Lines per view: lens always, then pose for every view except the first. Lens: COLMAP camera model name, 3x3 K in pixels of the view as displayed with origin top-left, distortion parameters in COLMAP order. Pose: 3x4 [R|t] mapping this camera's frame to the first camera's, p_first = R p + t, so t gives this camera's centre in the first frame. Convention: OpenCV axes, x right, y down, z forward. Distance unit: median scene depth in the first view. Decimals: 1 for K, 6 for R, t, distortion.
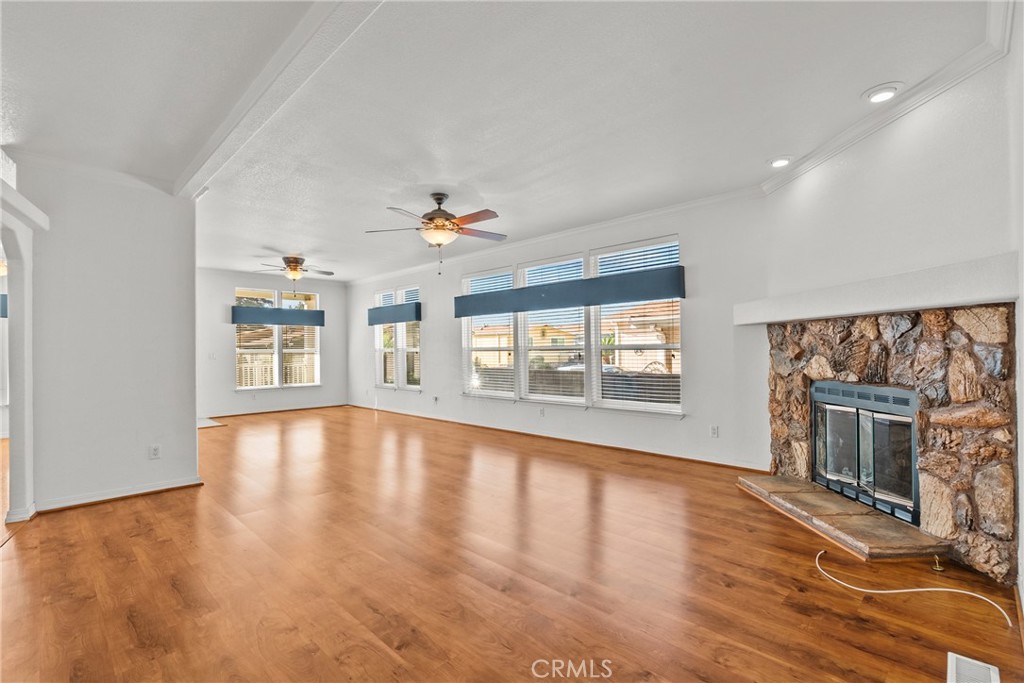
lens RADIAL K [[470.2, 0, 508.1], [0, 470.2, 343.7], [0, 0, 1]] dist [-0.004480, 0.002243]
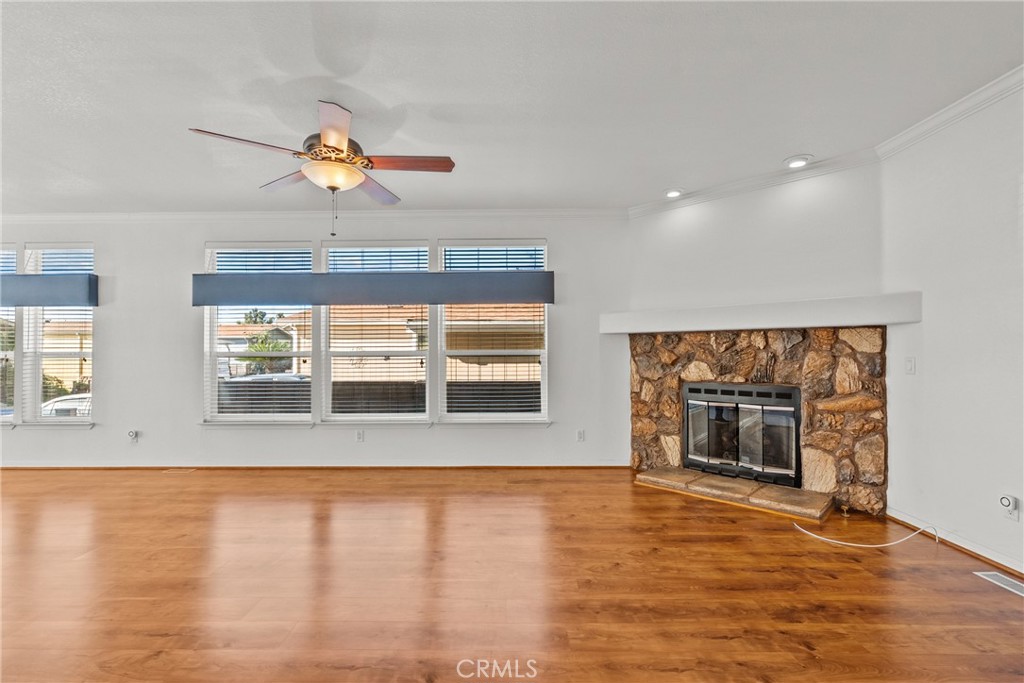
lens RADIAL K [[470.2, 0, 508.1], [0, 470.2, 343.7], [0, 0, 1]] dist [-0.004480, 0.002243]
pose [[0.714401, 0.023686, 0.699335, -0.431488], [-0.012525, 0.999700, -0.021064, 0.008860], [-0.699624, 0.006289, 0.714483, 0.396467]]
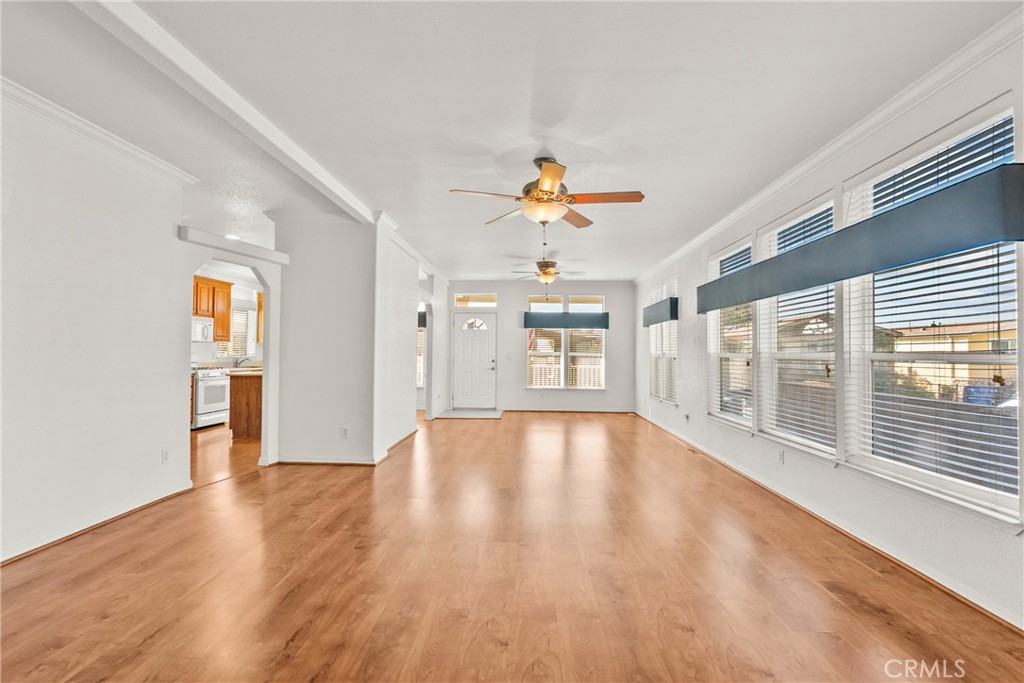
lens RADIAL K [[470.2, 0, 508.1], [0, 470.2, 343.7], [0, 0, 1]] dist [-0.004480, 0.002243]
pose [[0.673705, 0.003036, -0.738994, 0.415719], [-0.009189, 0.999949, -0.004270, -0.001071], [0.738943, 0.009667, 0.673699, 0.435026]]
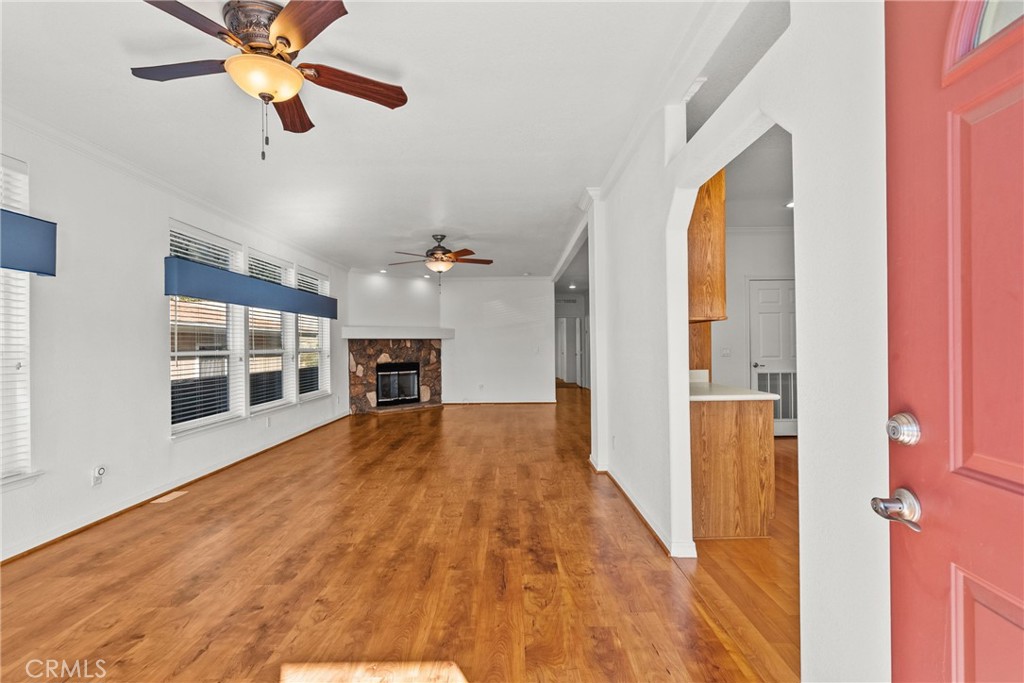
lens RADIAL K [[470.2, 0, 508.1], [0, 470.2, 343.7], [0, 0, 1]] dist [-0.004480, 0.002243]
pose [[-0.702910, 0.026774, 0.710775, -1.293021], [0.016425, 0.999636, -0.021411, 0.030925], [-0.711089, -0.003376, -0.703094, 1.882507]]
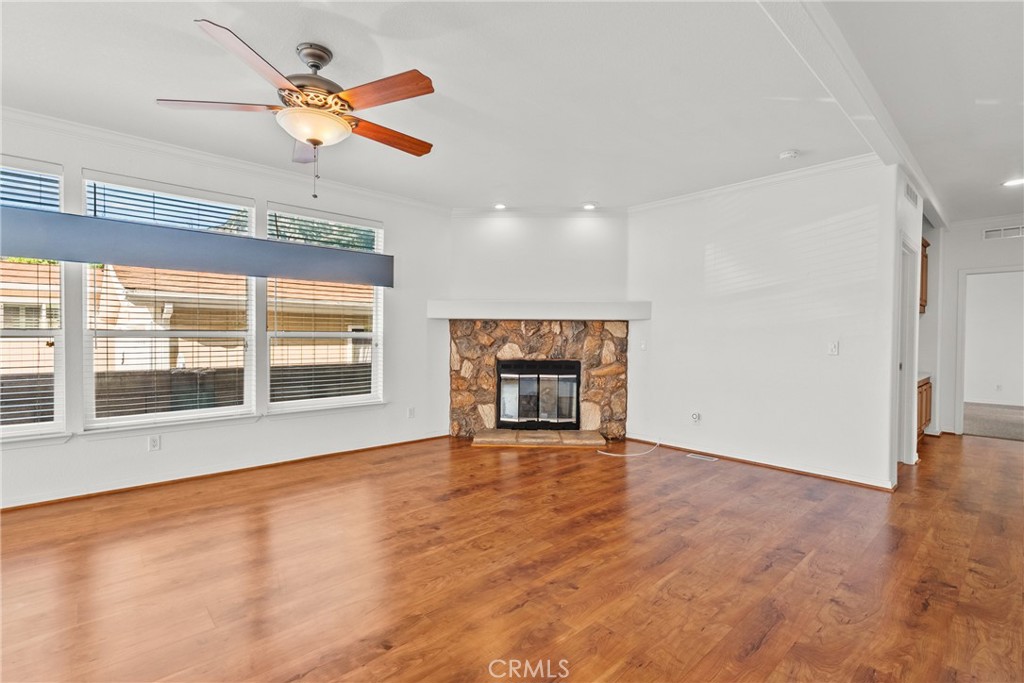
lens RADIAL K [[470.2, 0, 508.1], [0, 470.2, 343.7], [0, 0, 1]] dist [-0.004480, 0.002243]
pose [[0.046202, -0.001535, 0.998931, -0.704094], [-0.017526, 0.999844, 0.002347, 0.018679], [-0.998778, -0.017616, 0.046168, 0.772839]]
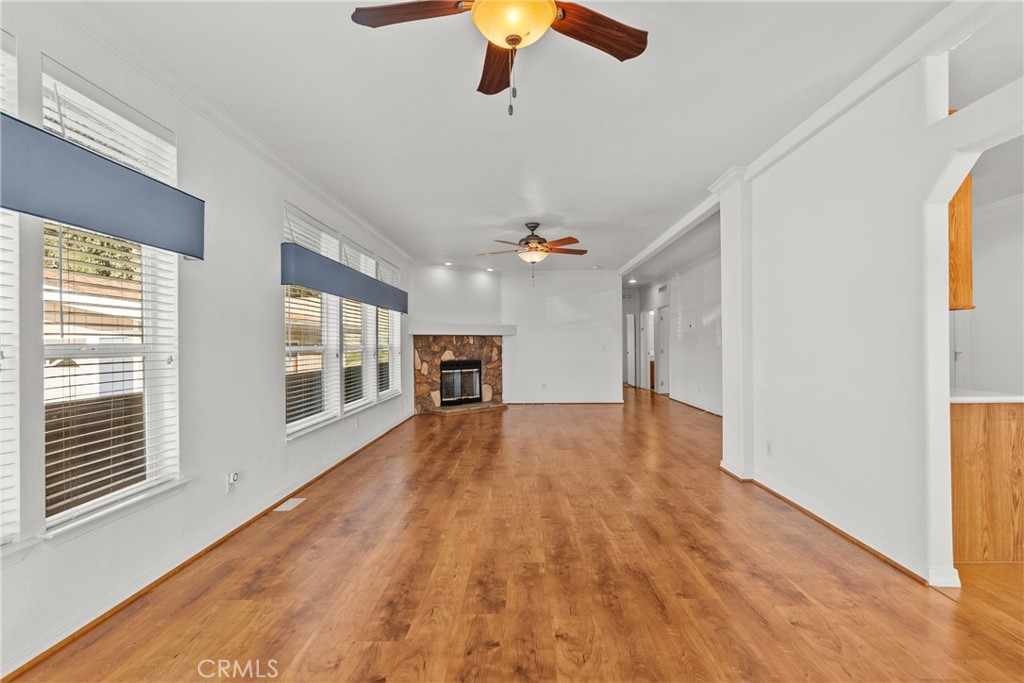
lens RADIAL K [[480.6, 0, 508.2], [0, 480.6, 343.1], [0, 0, 1]] dist [-0.000118, 0.001033]
pose [[-0.684816, 0.023824, 0.728326, -1.077419], [0.013401, 0.999708, -0.020100, 0.033447], [-0.728593, -0.004005, -0.684935, 2.007743]]
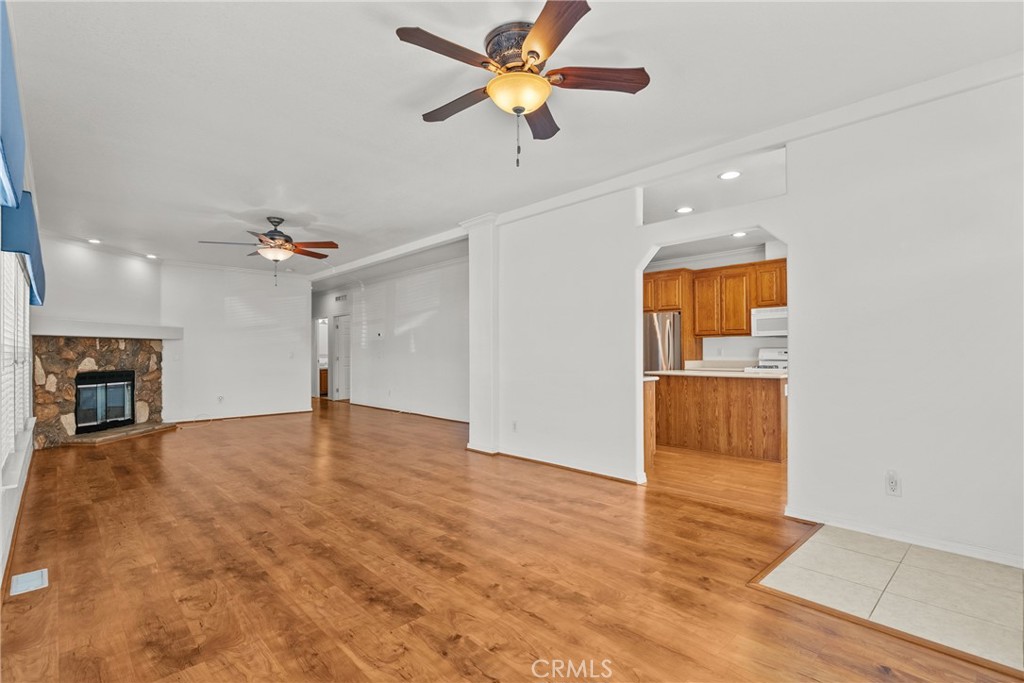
lens RADIAL K [[481.0, 0, 510.1], [0, 481.0, 348.9], [0, 0, 1]] dist [-0.001639, 0.000660]
pose [[-0.999424, 0.019768, 0.027602, -0.784799], [0.019363, 0.999702, -0.014873, 0.040300], [-0.027887, -0.014330, -0.999508, 2.257286]]
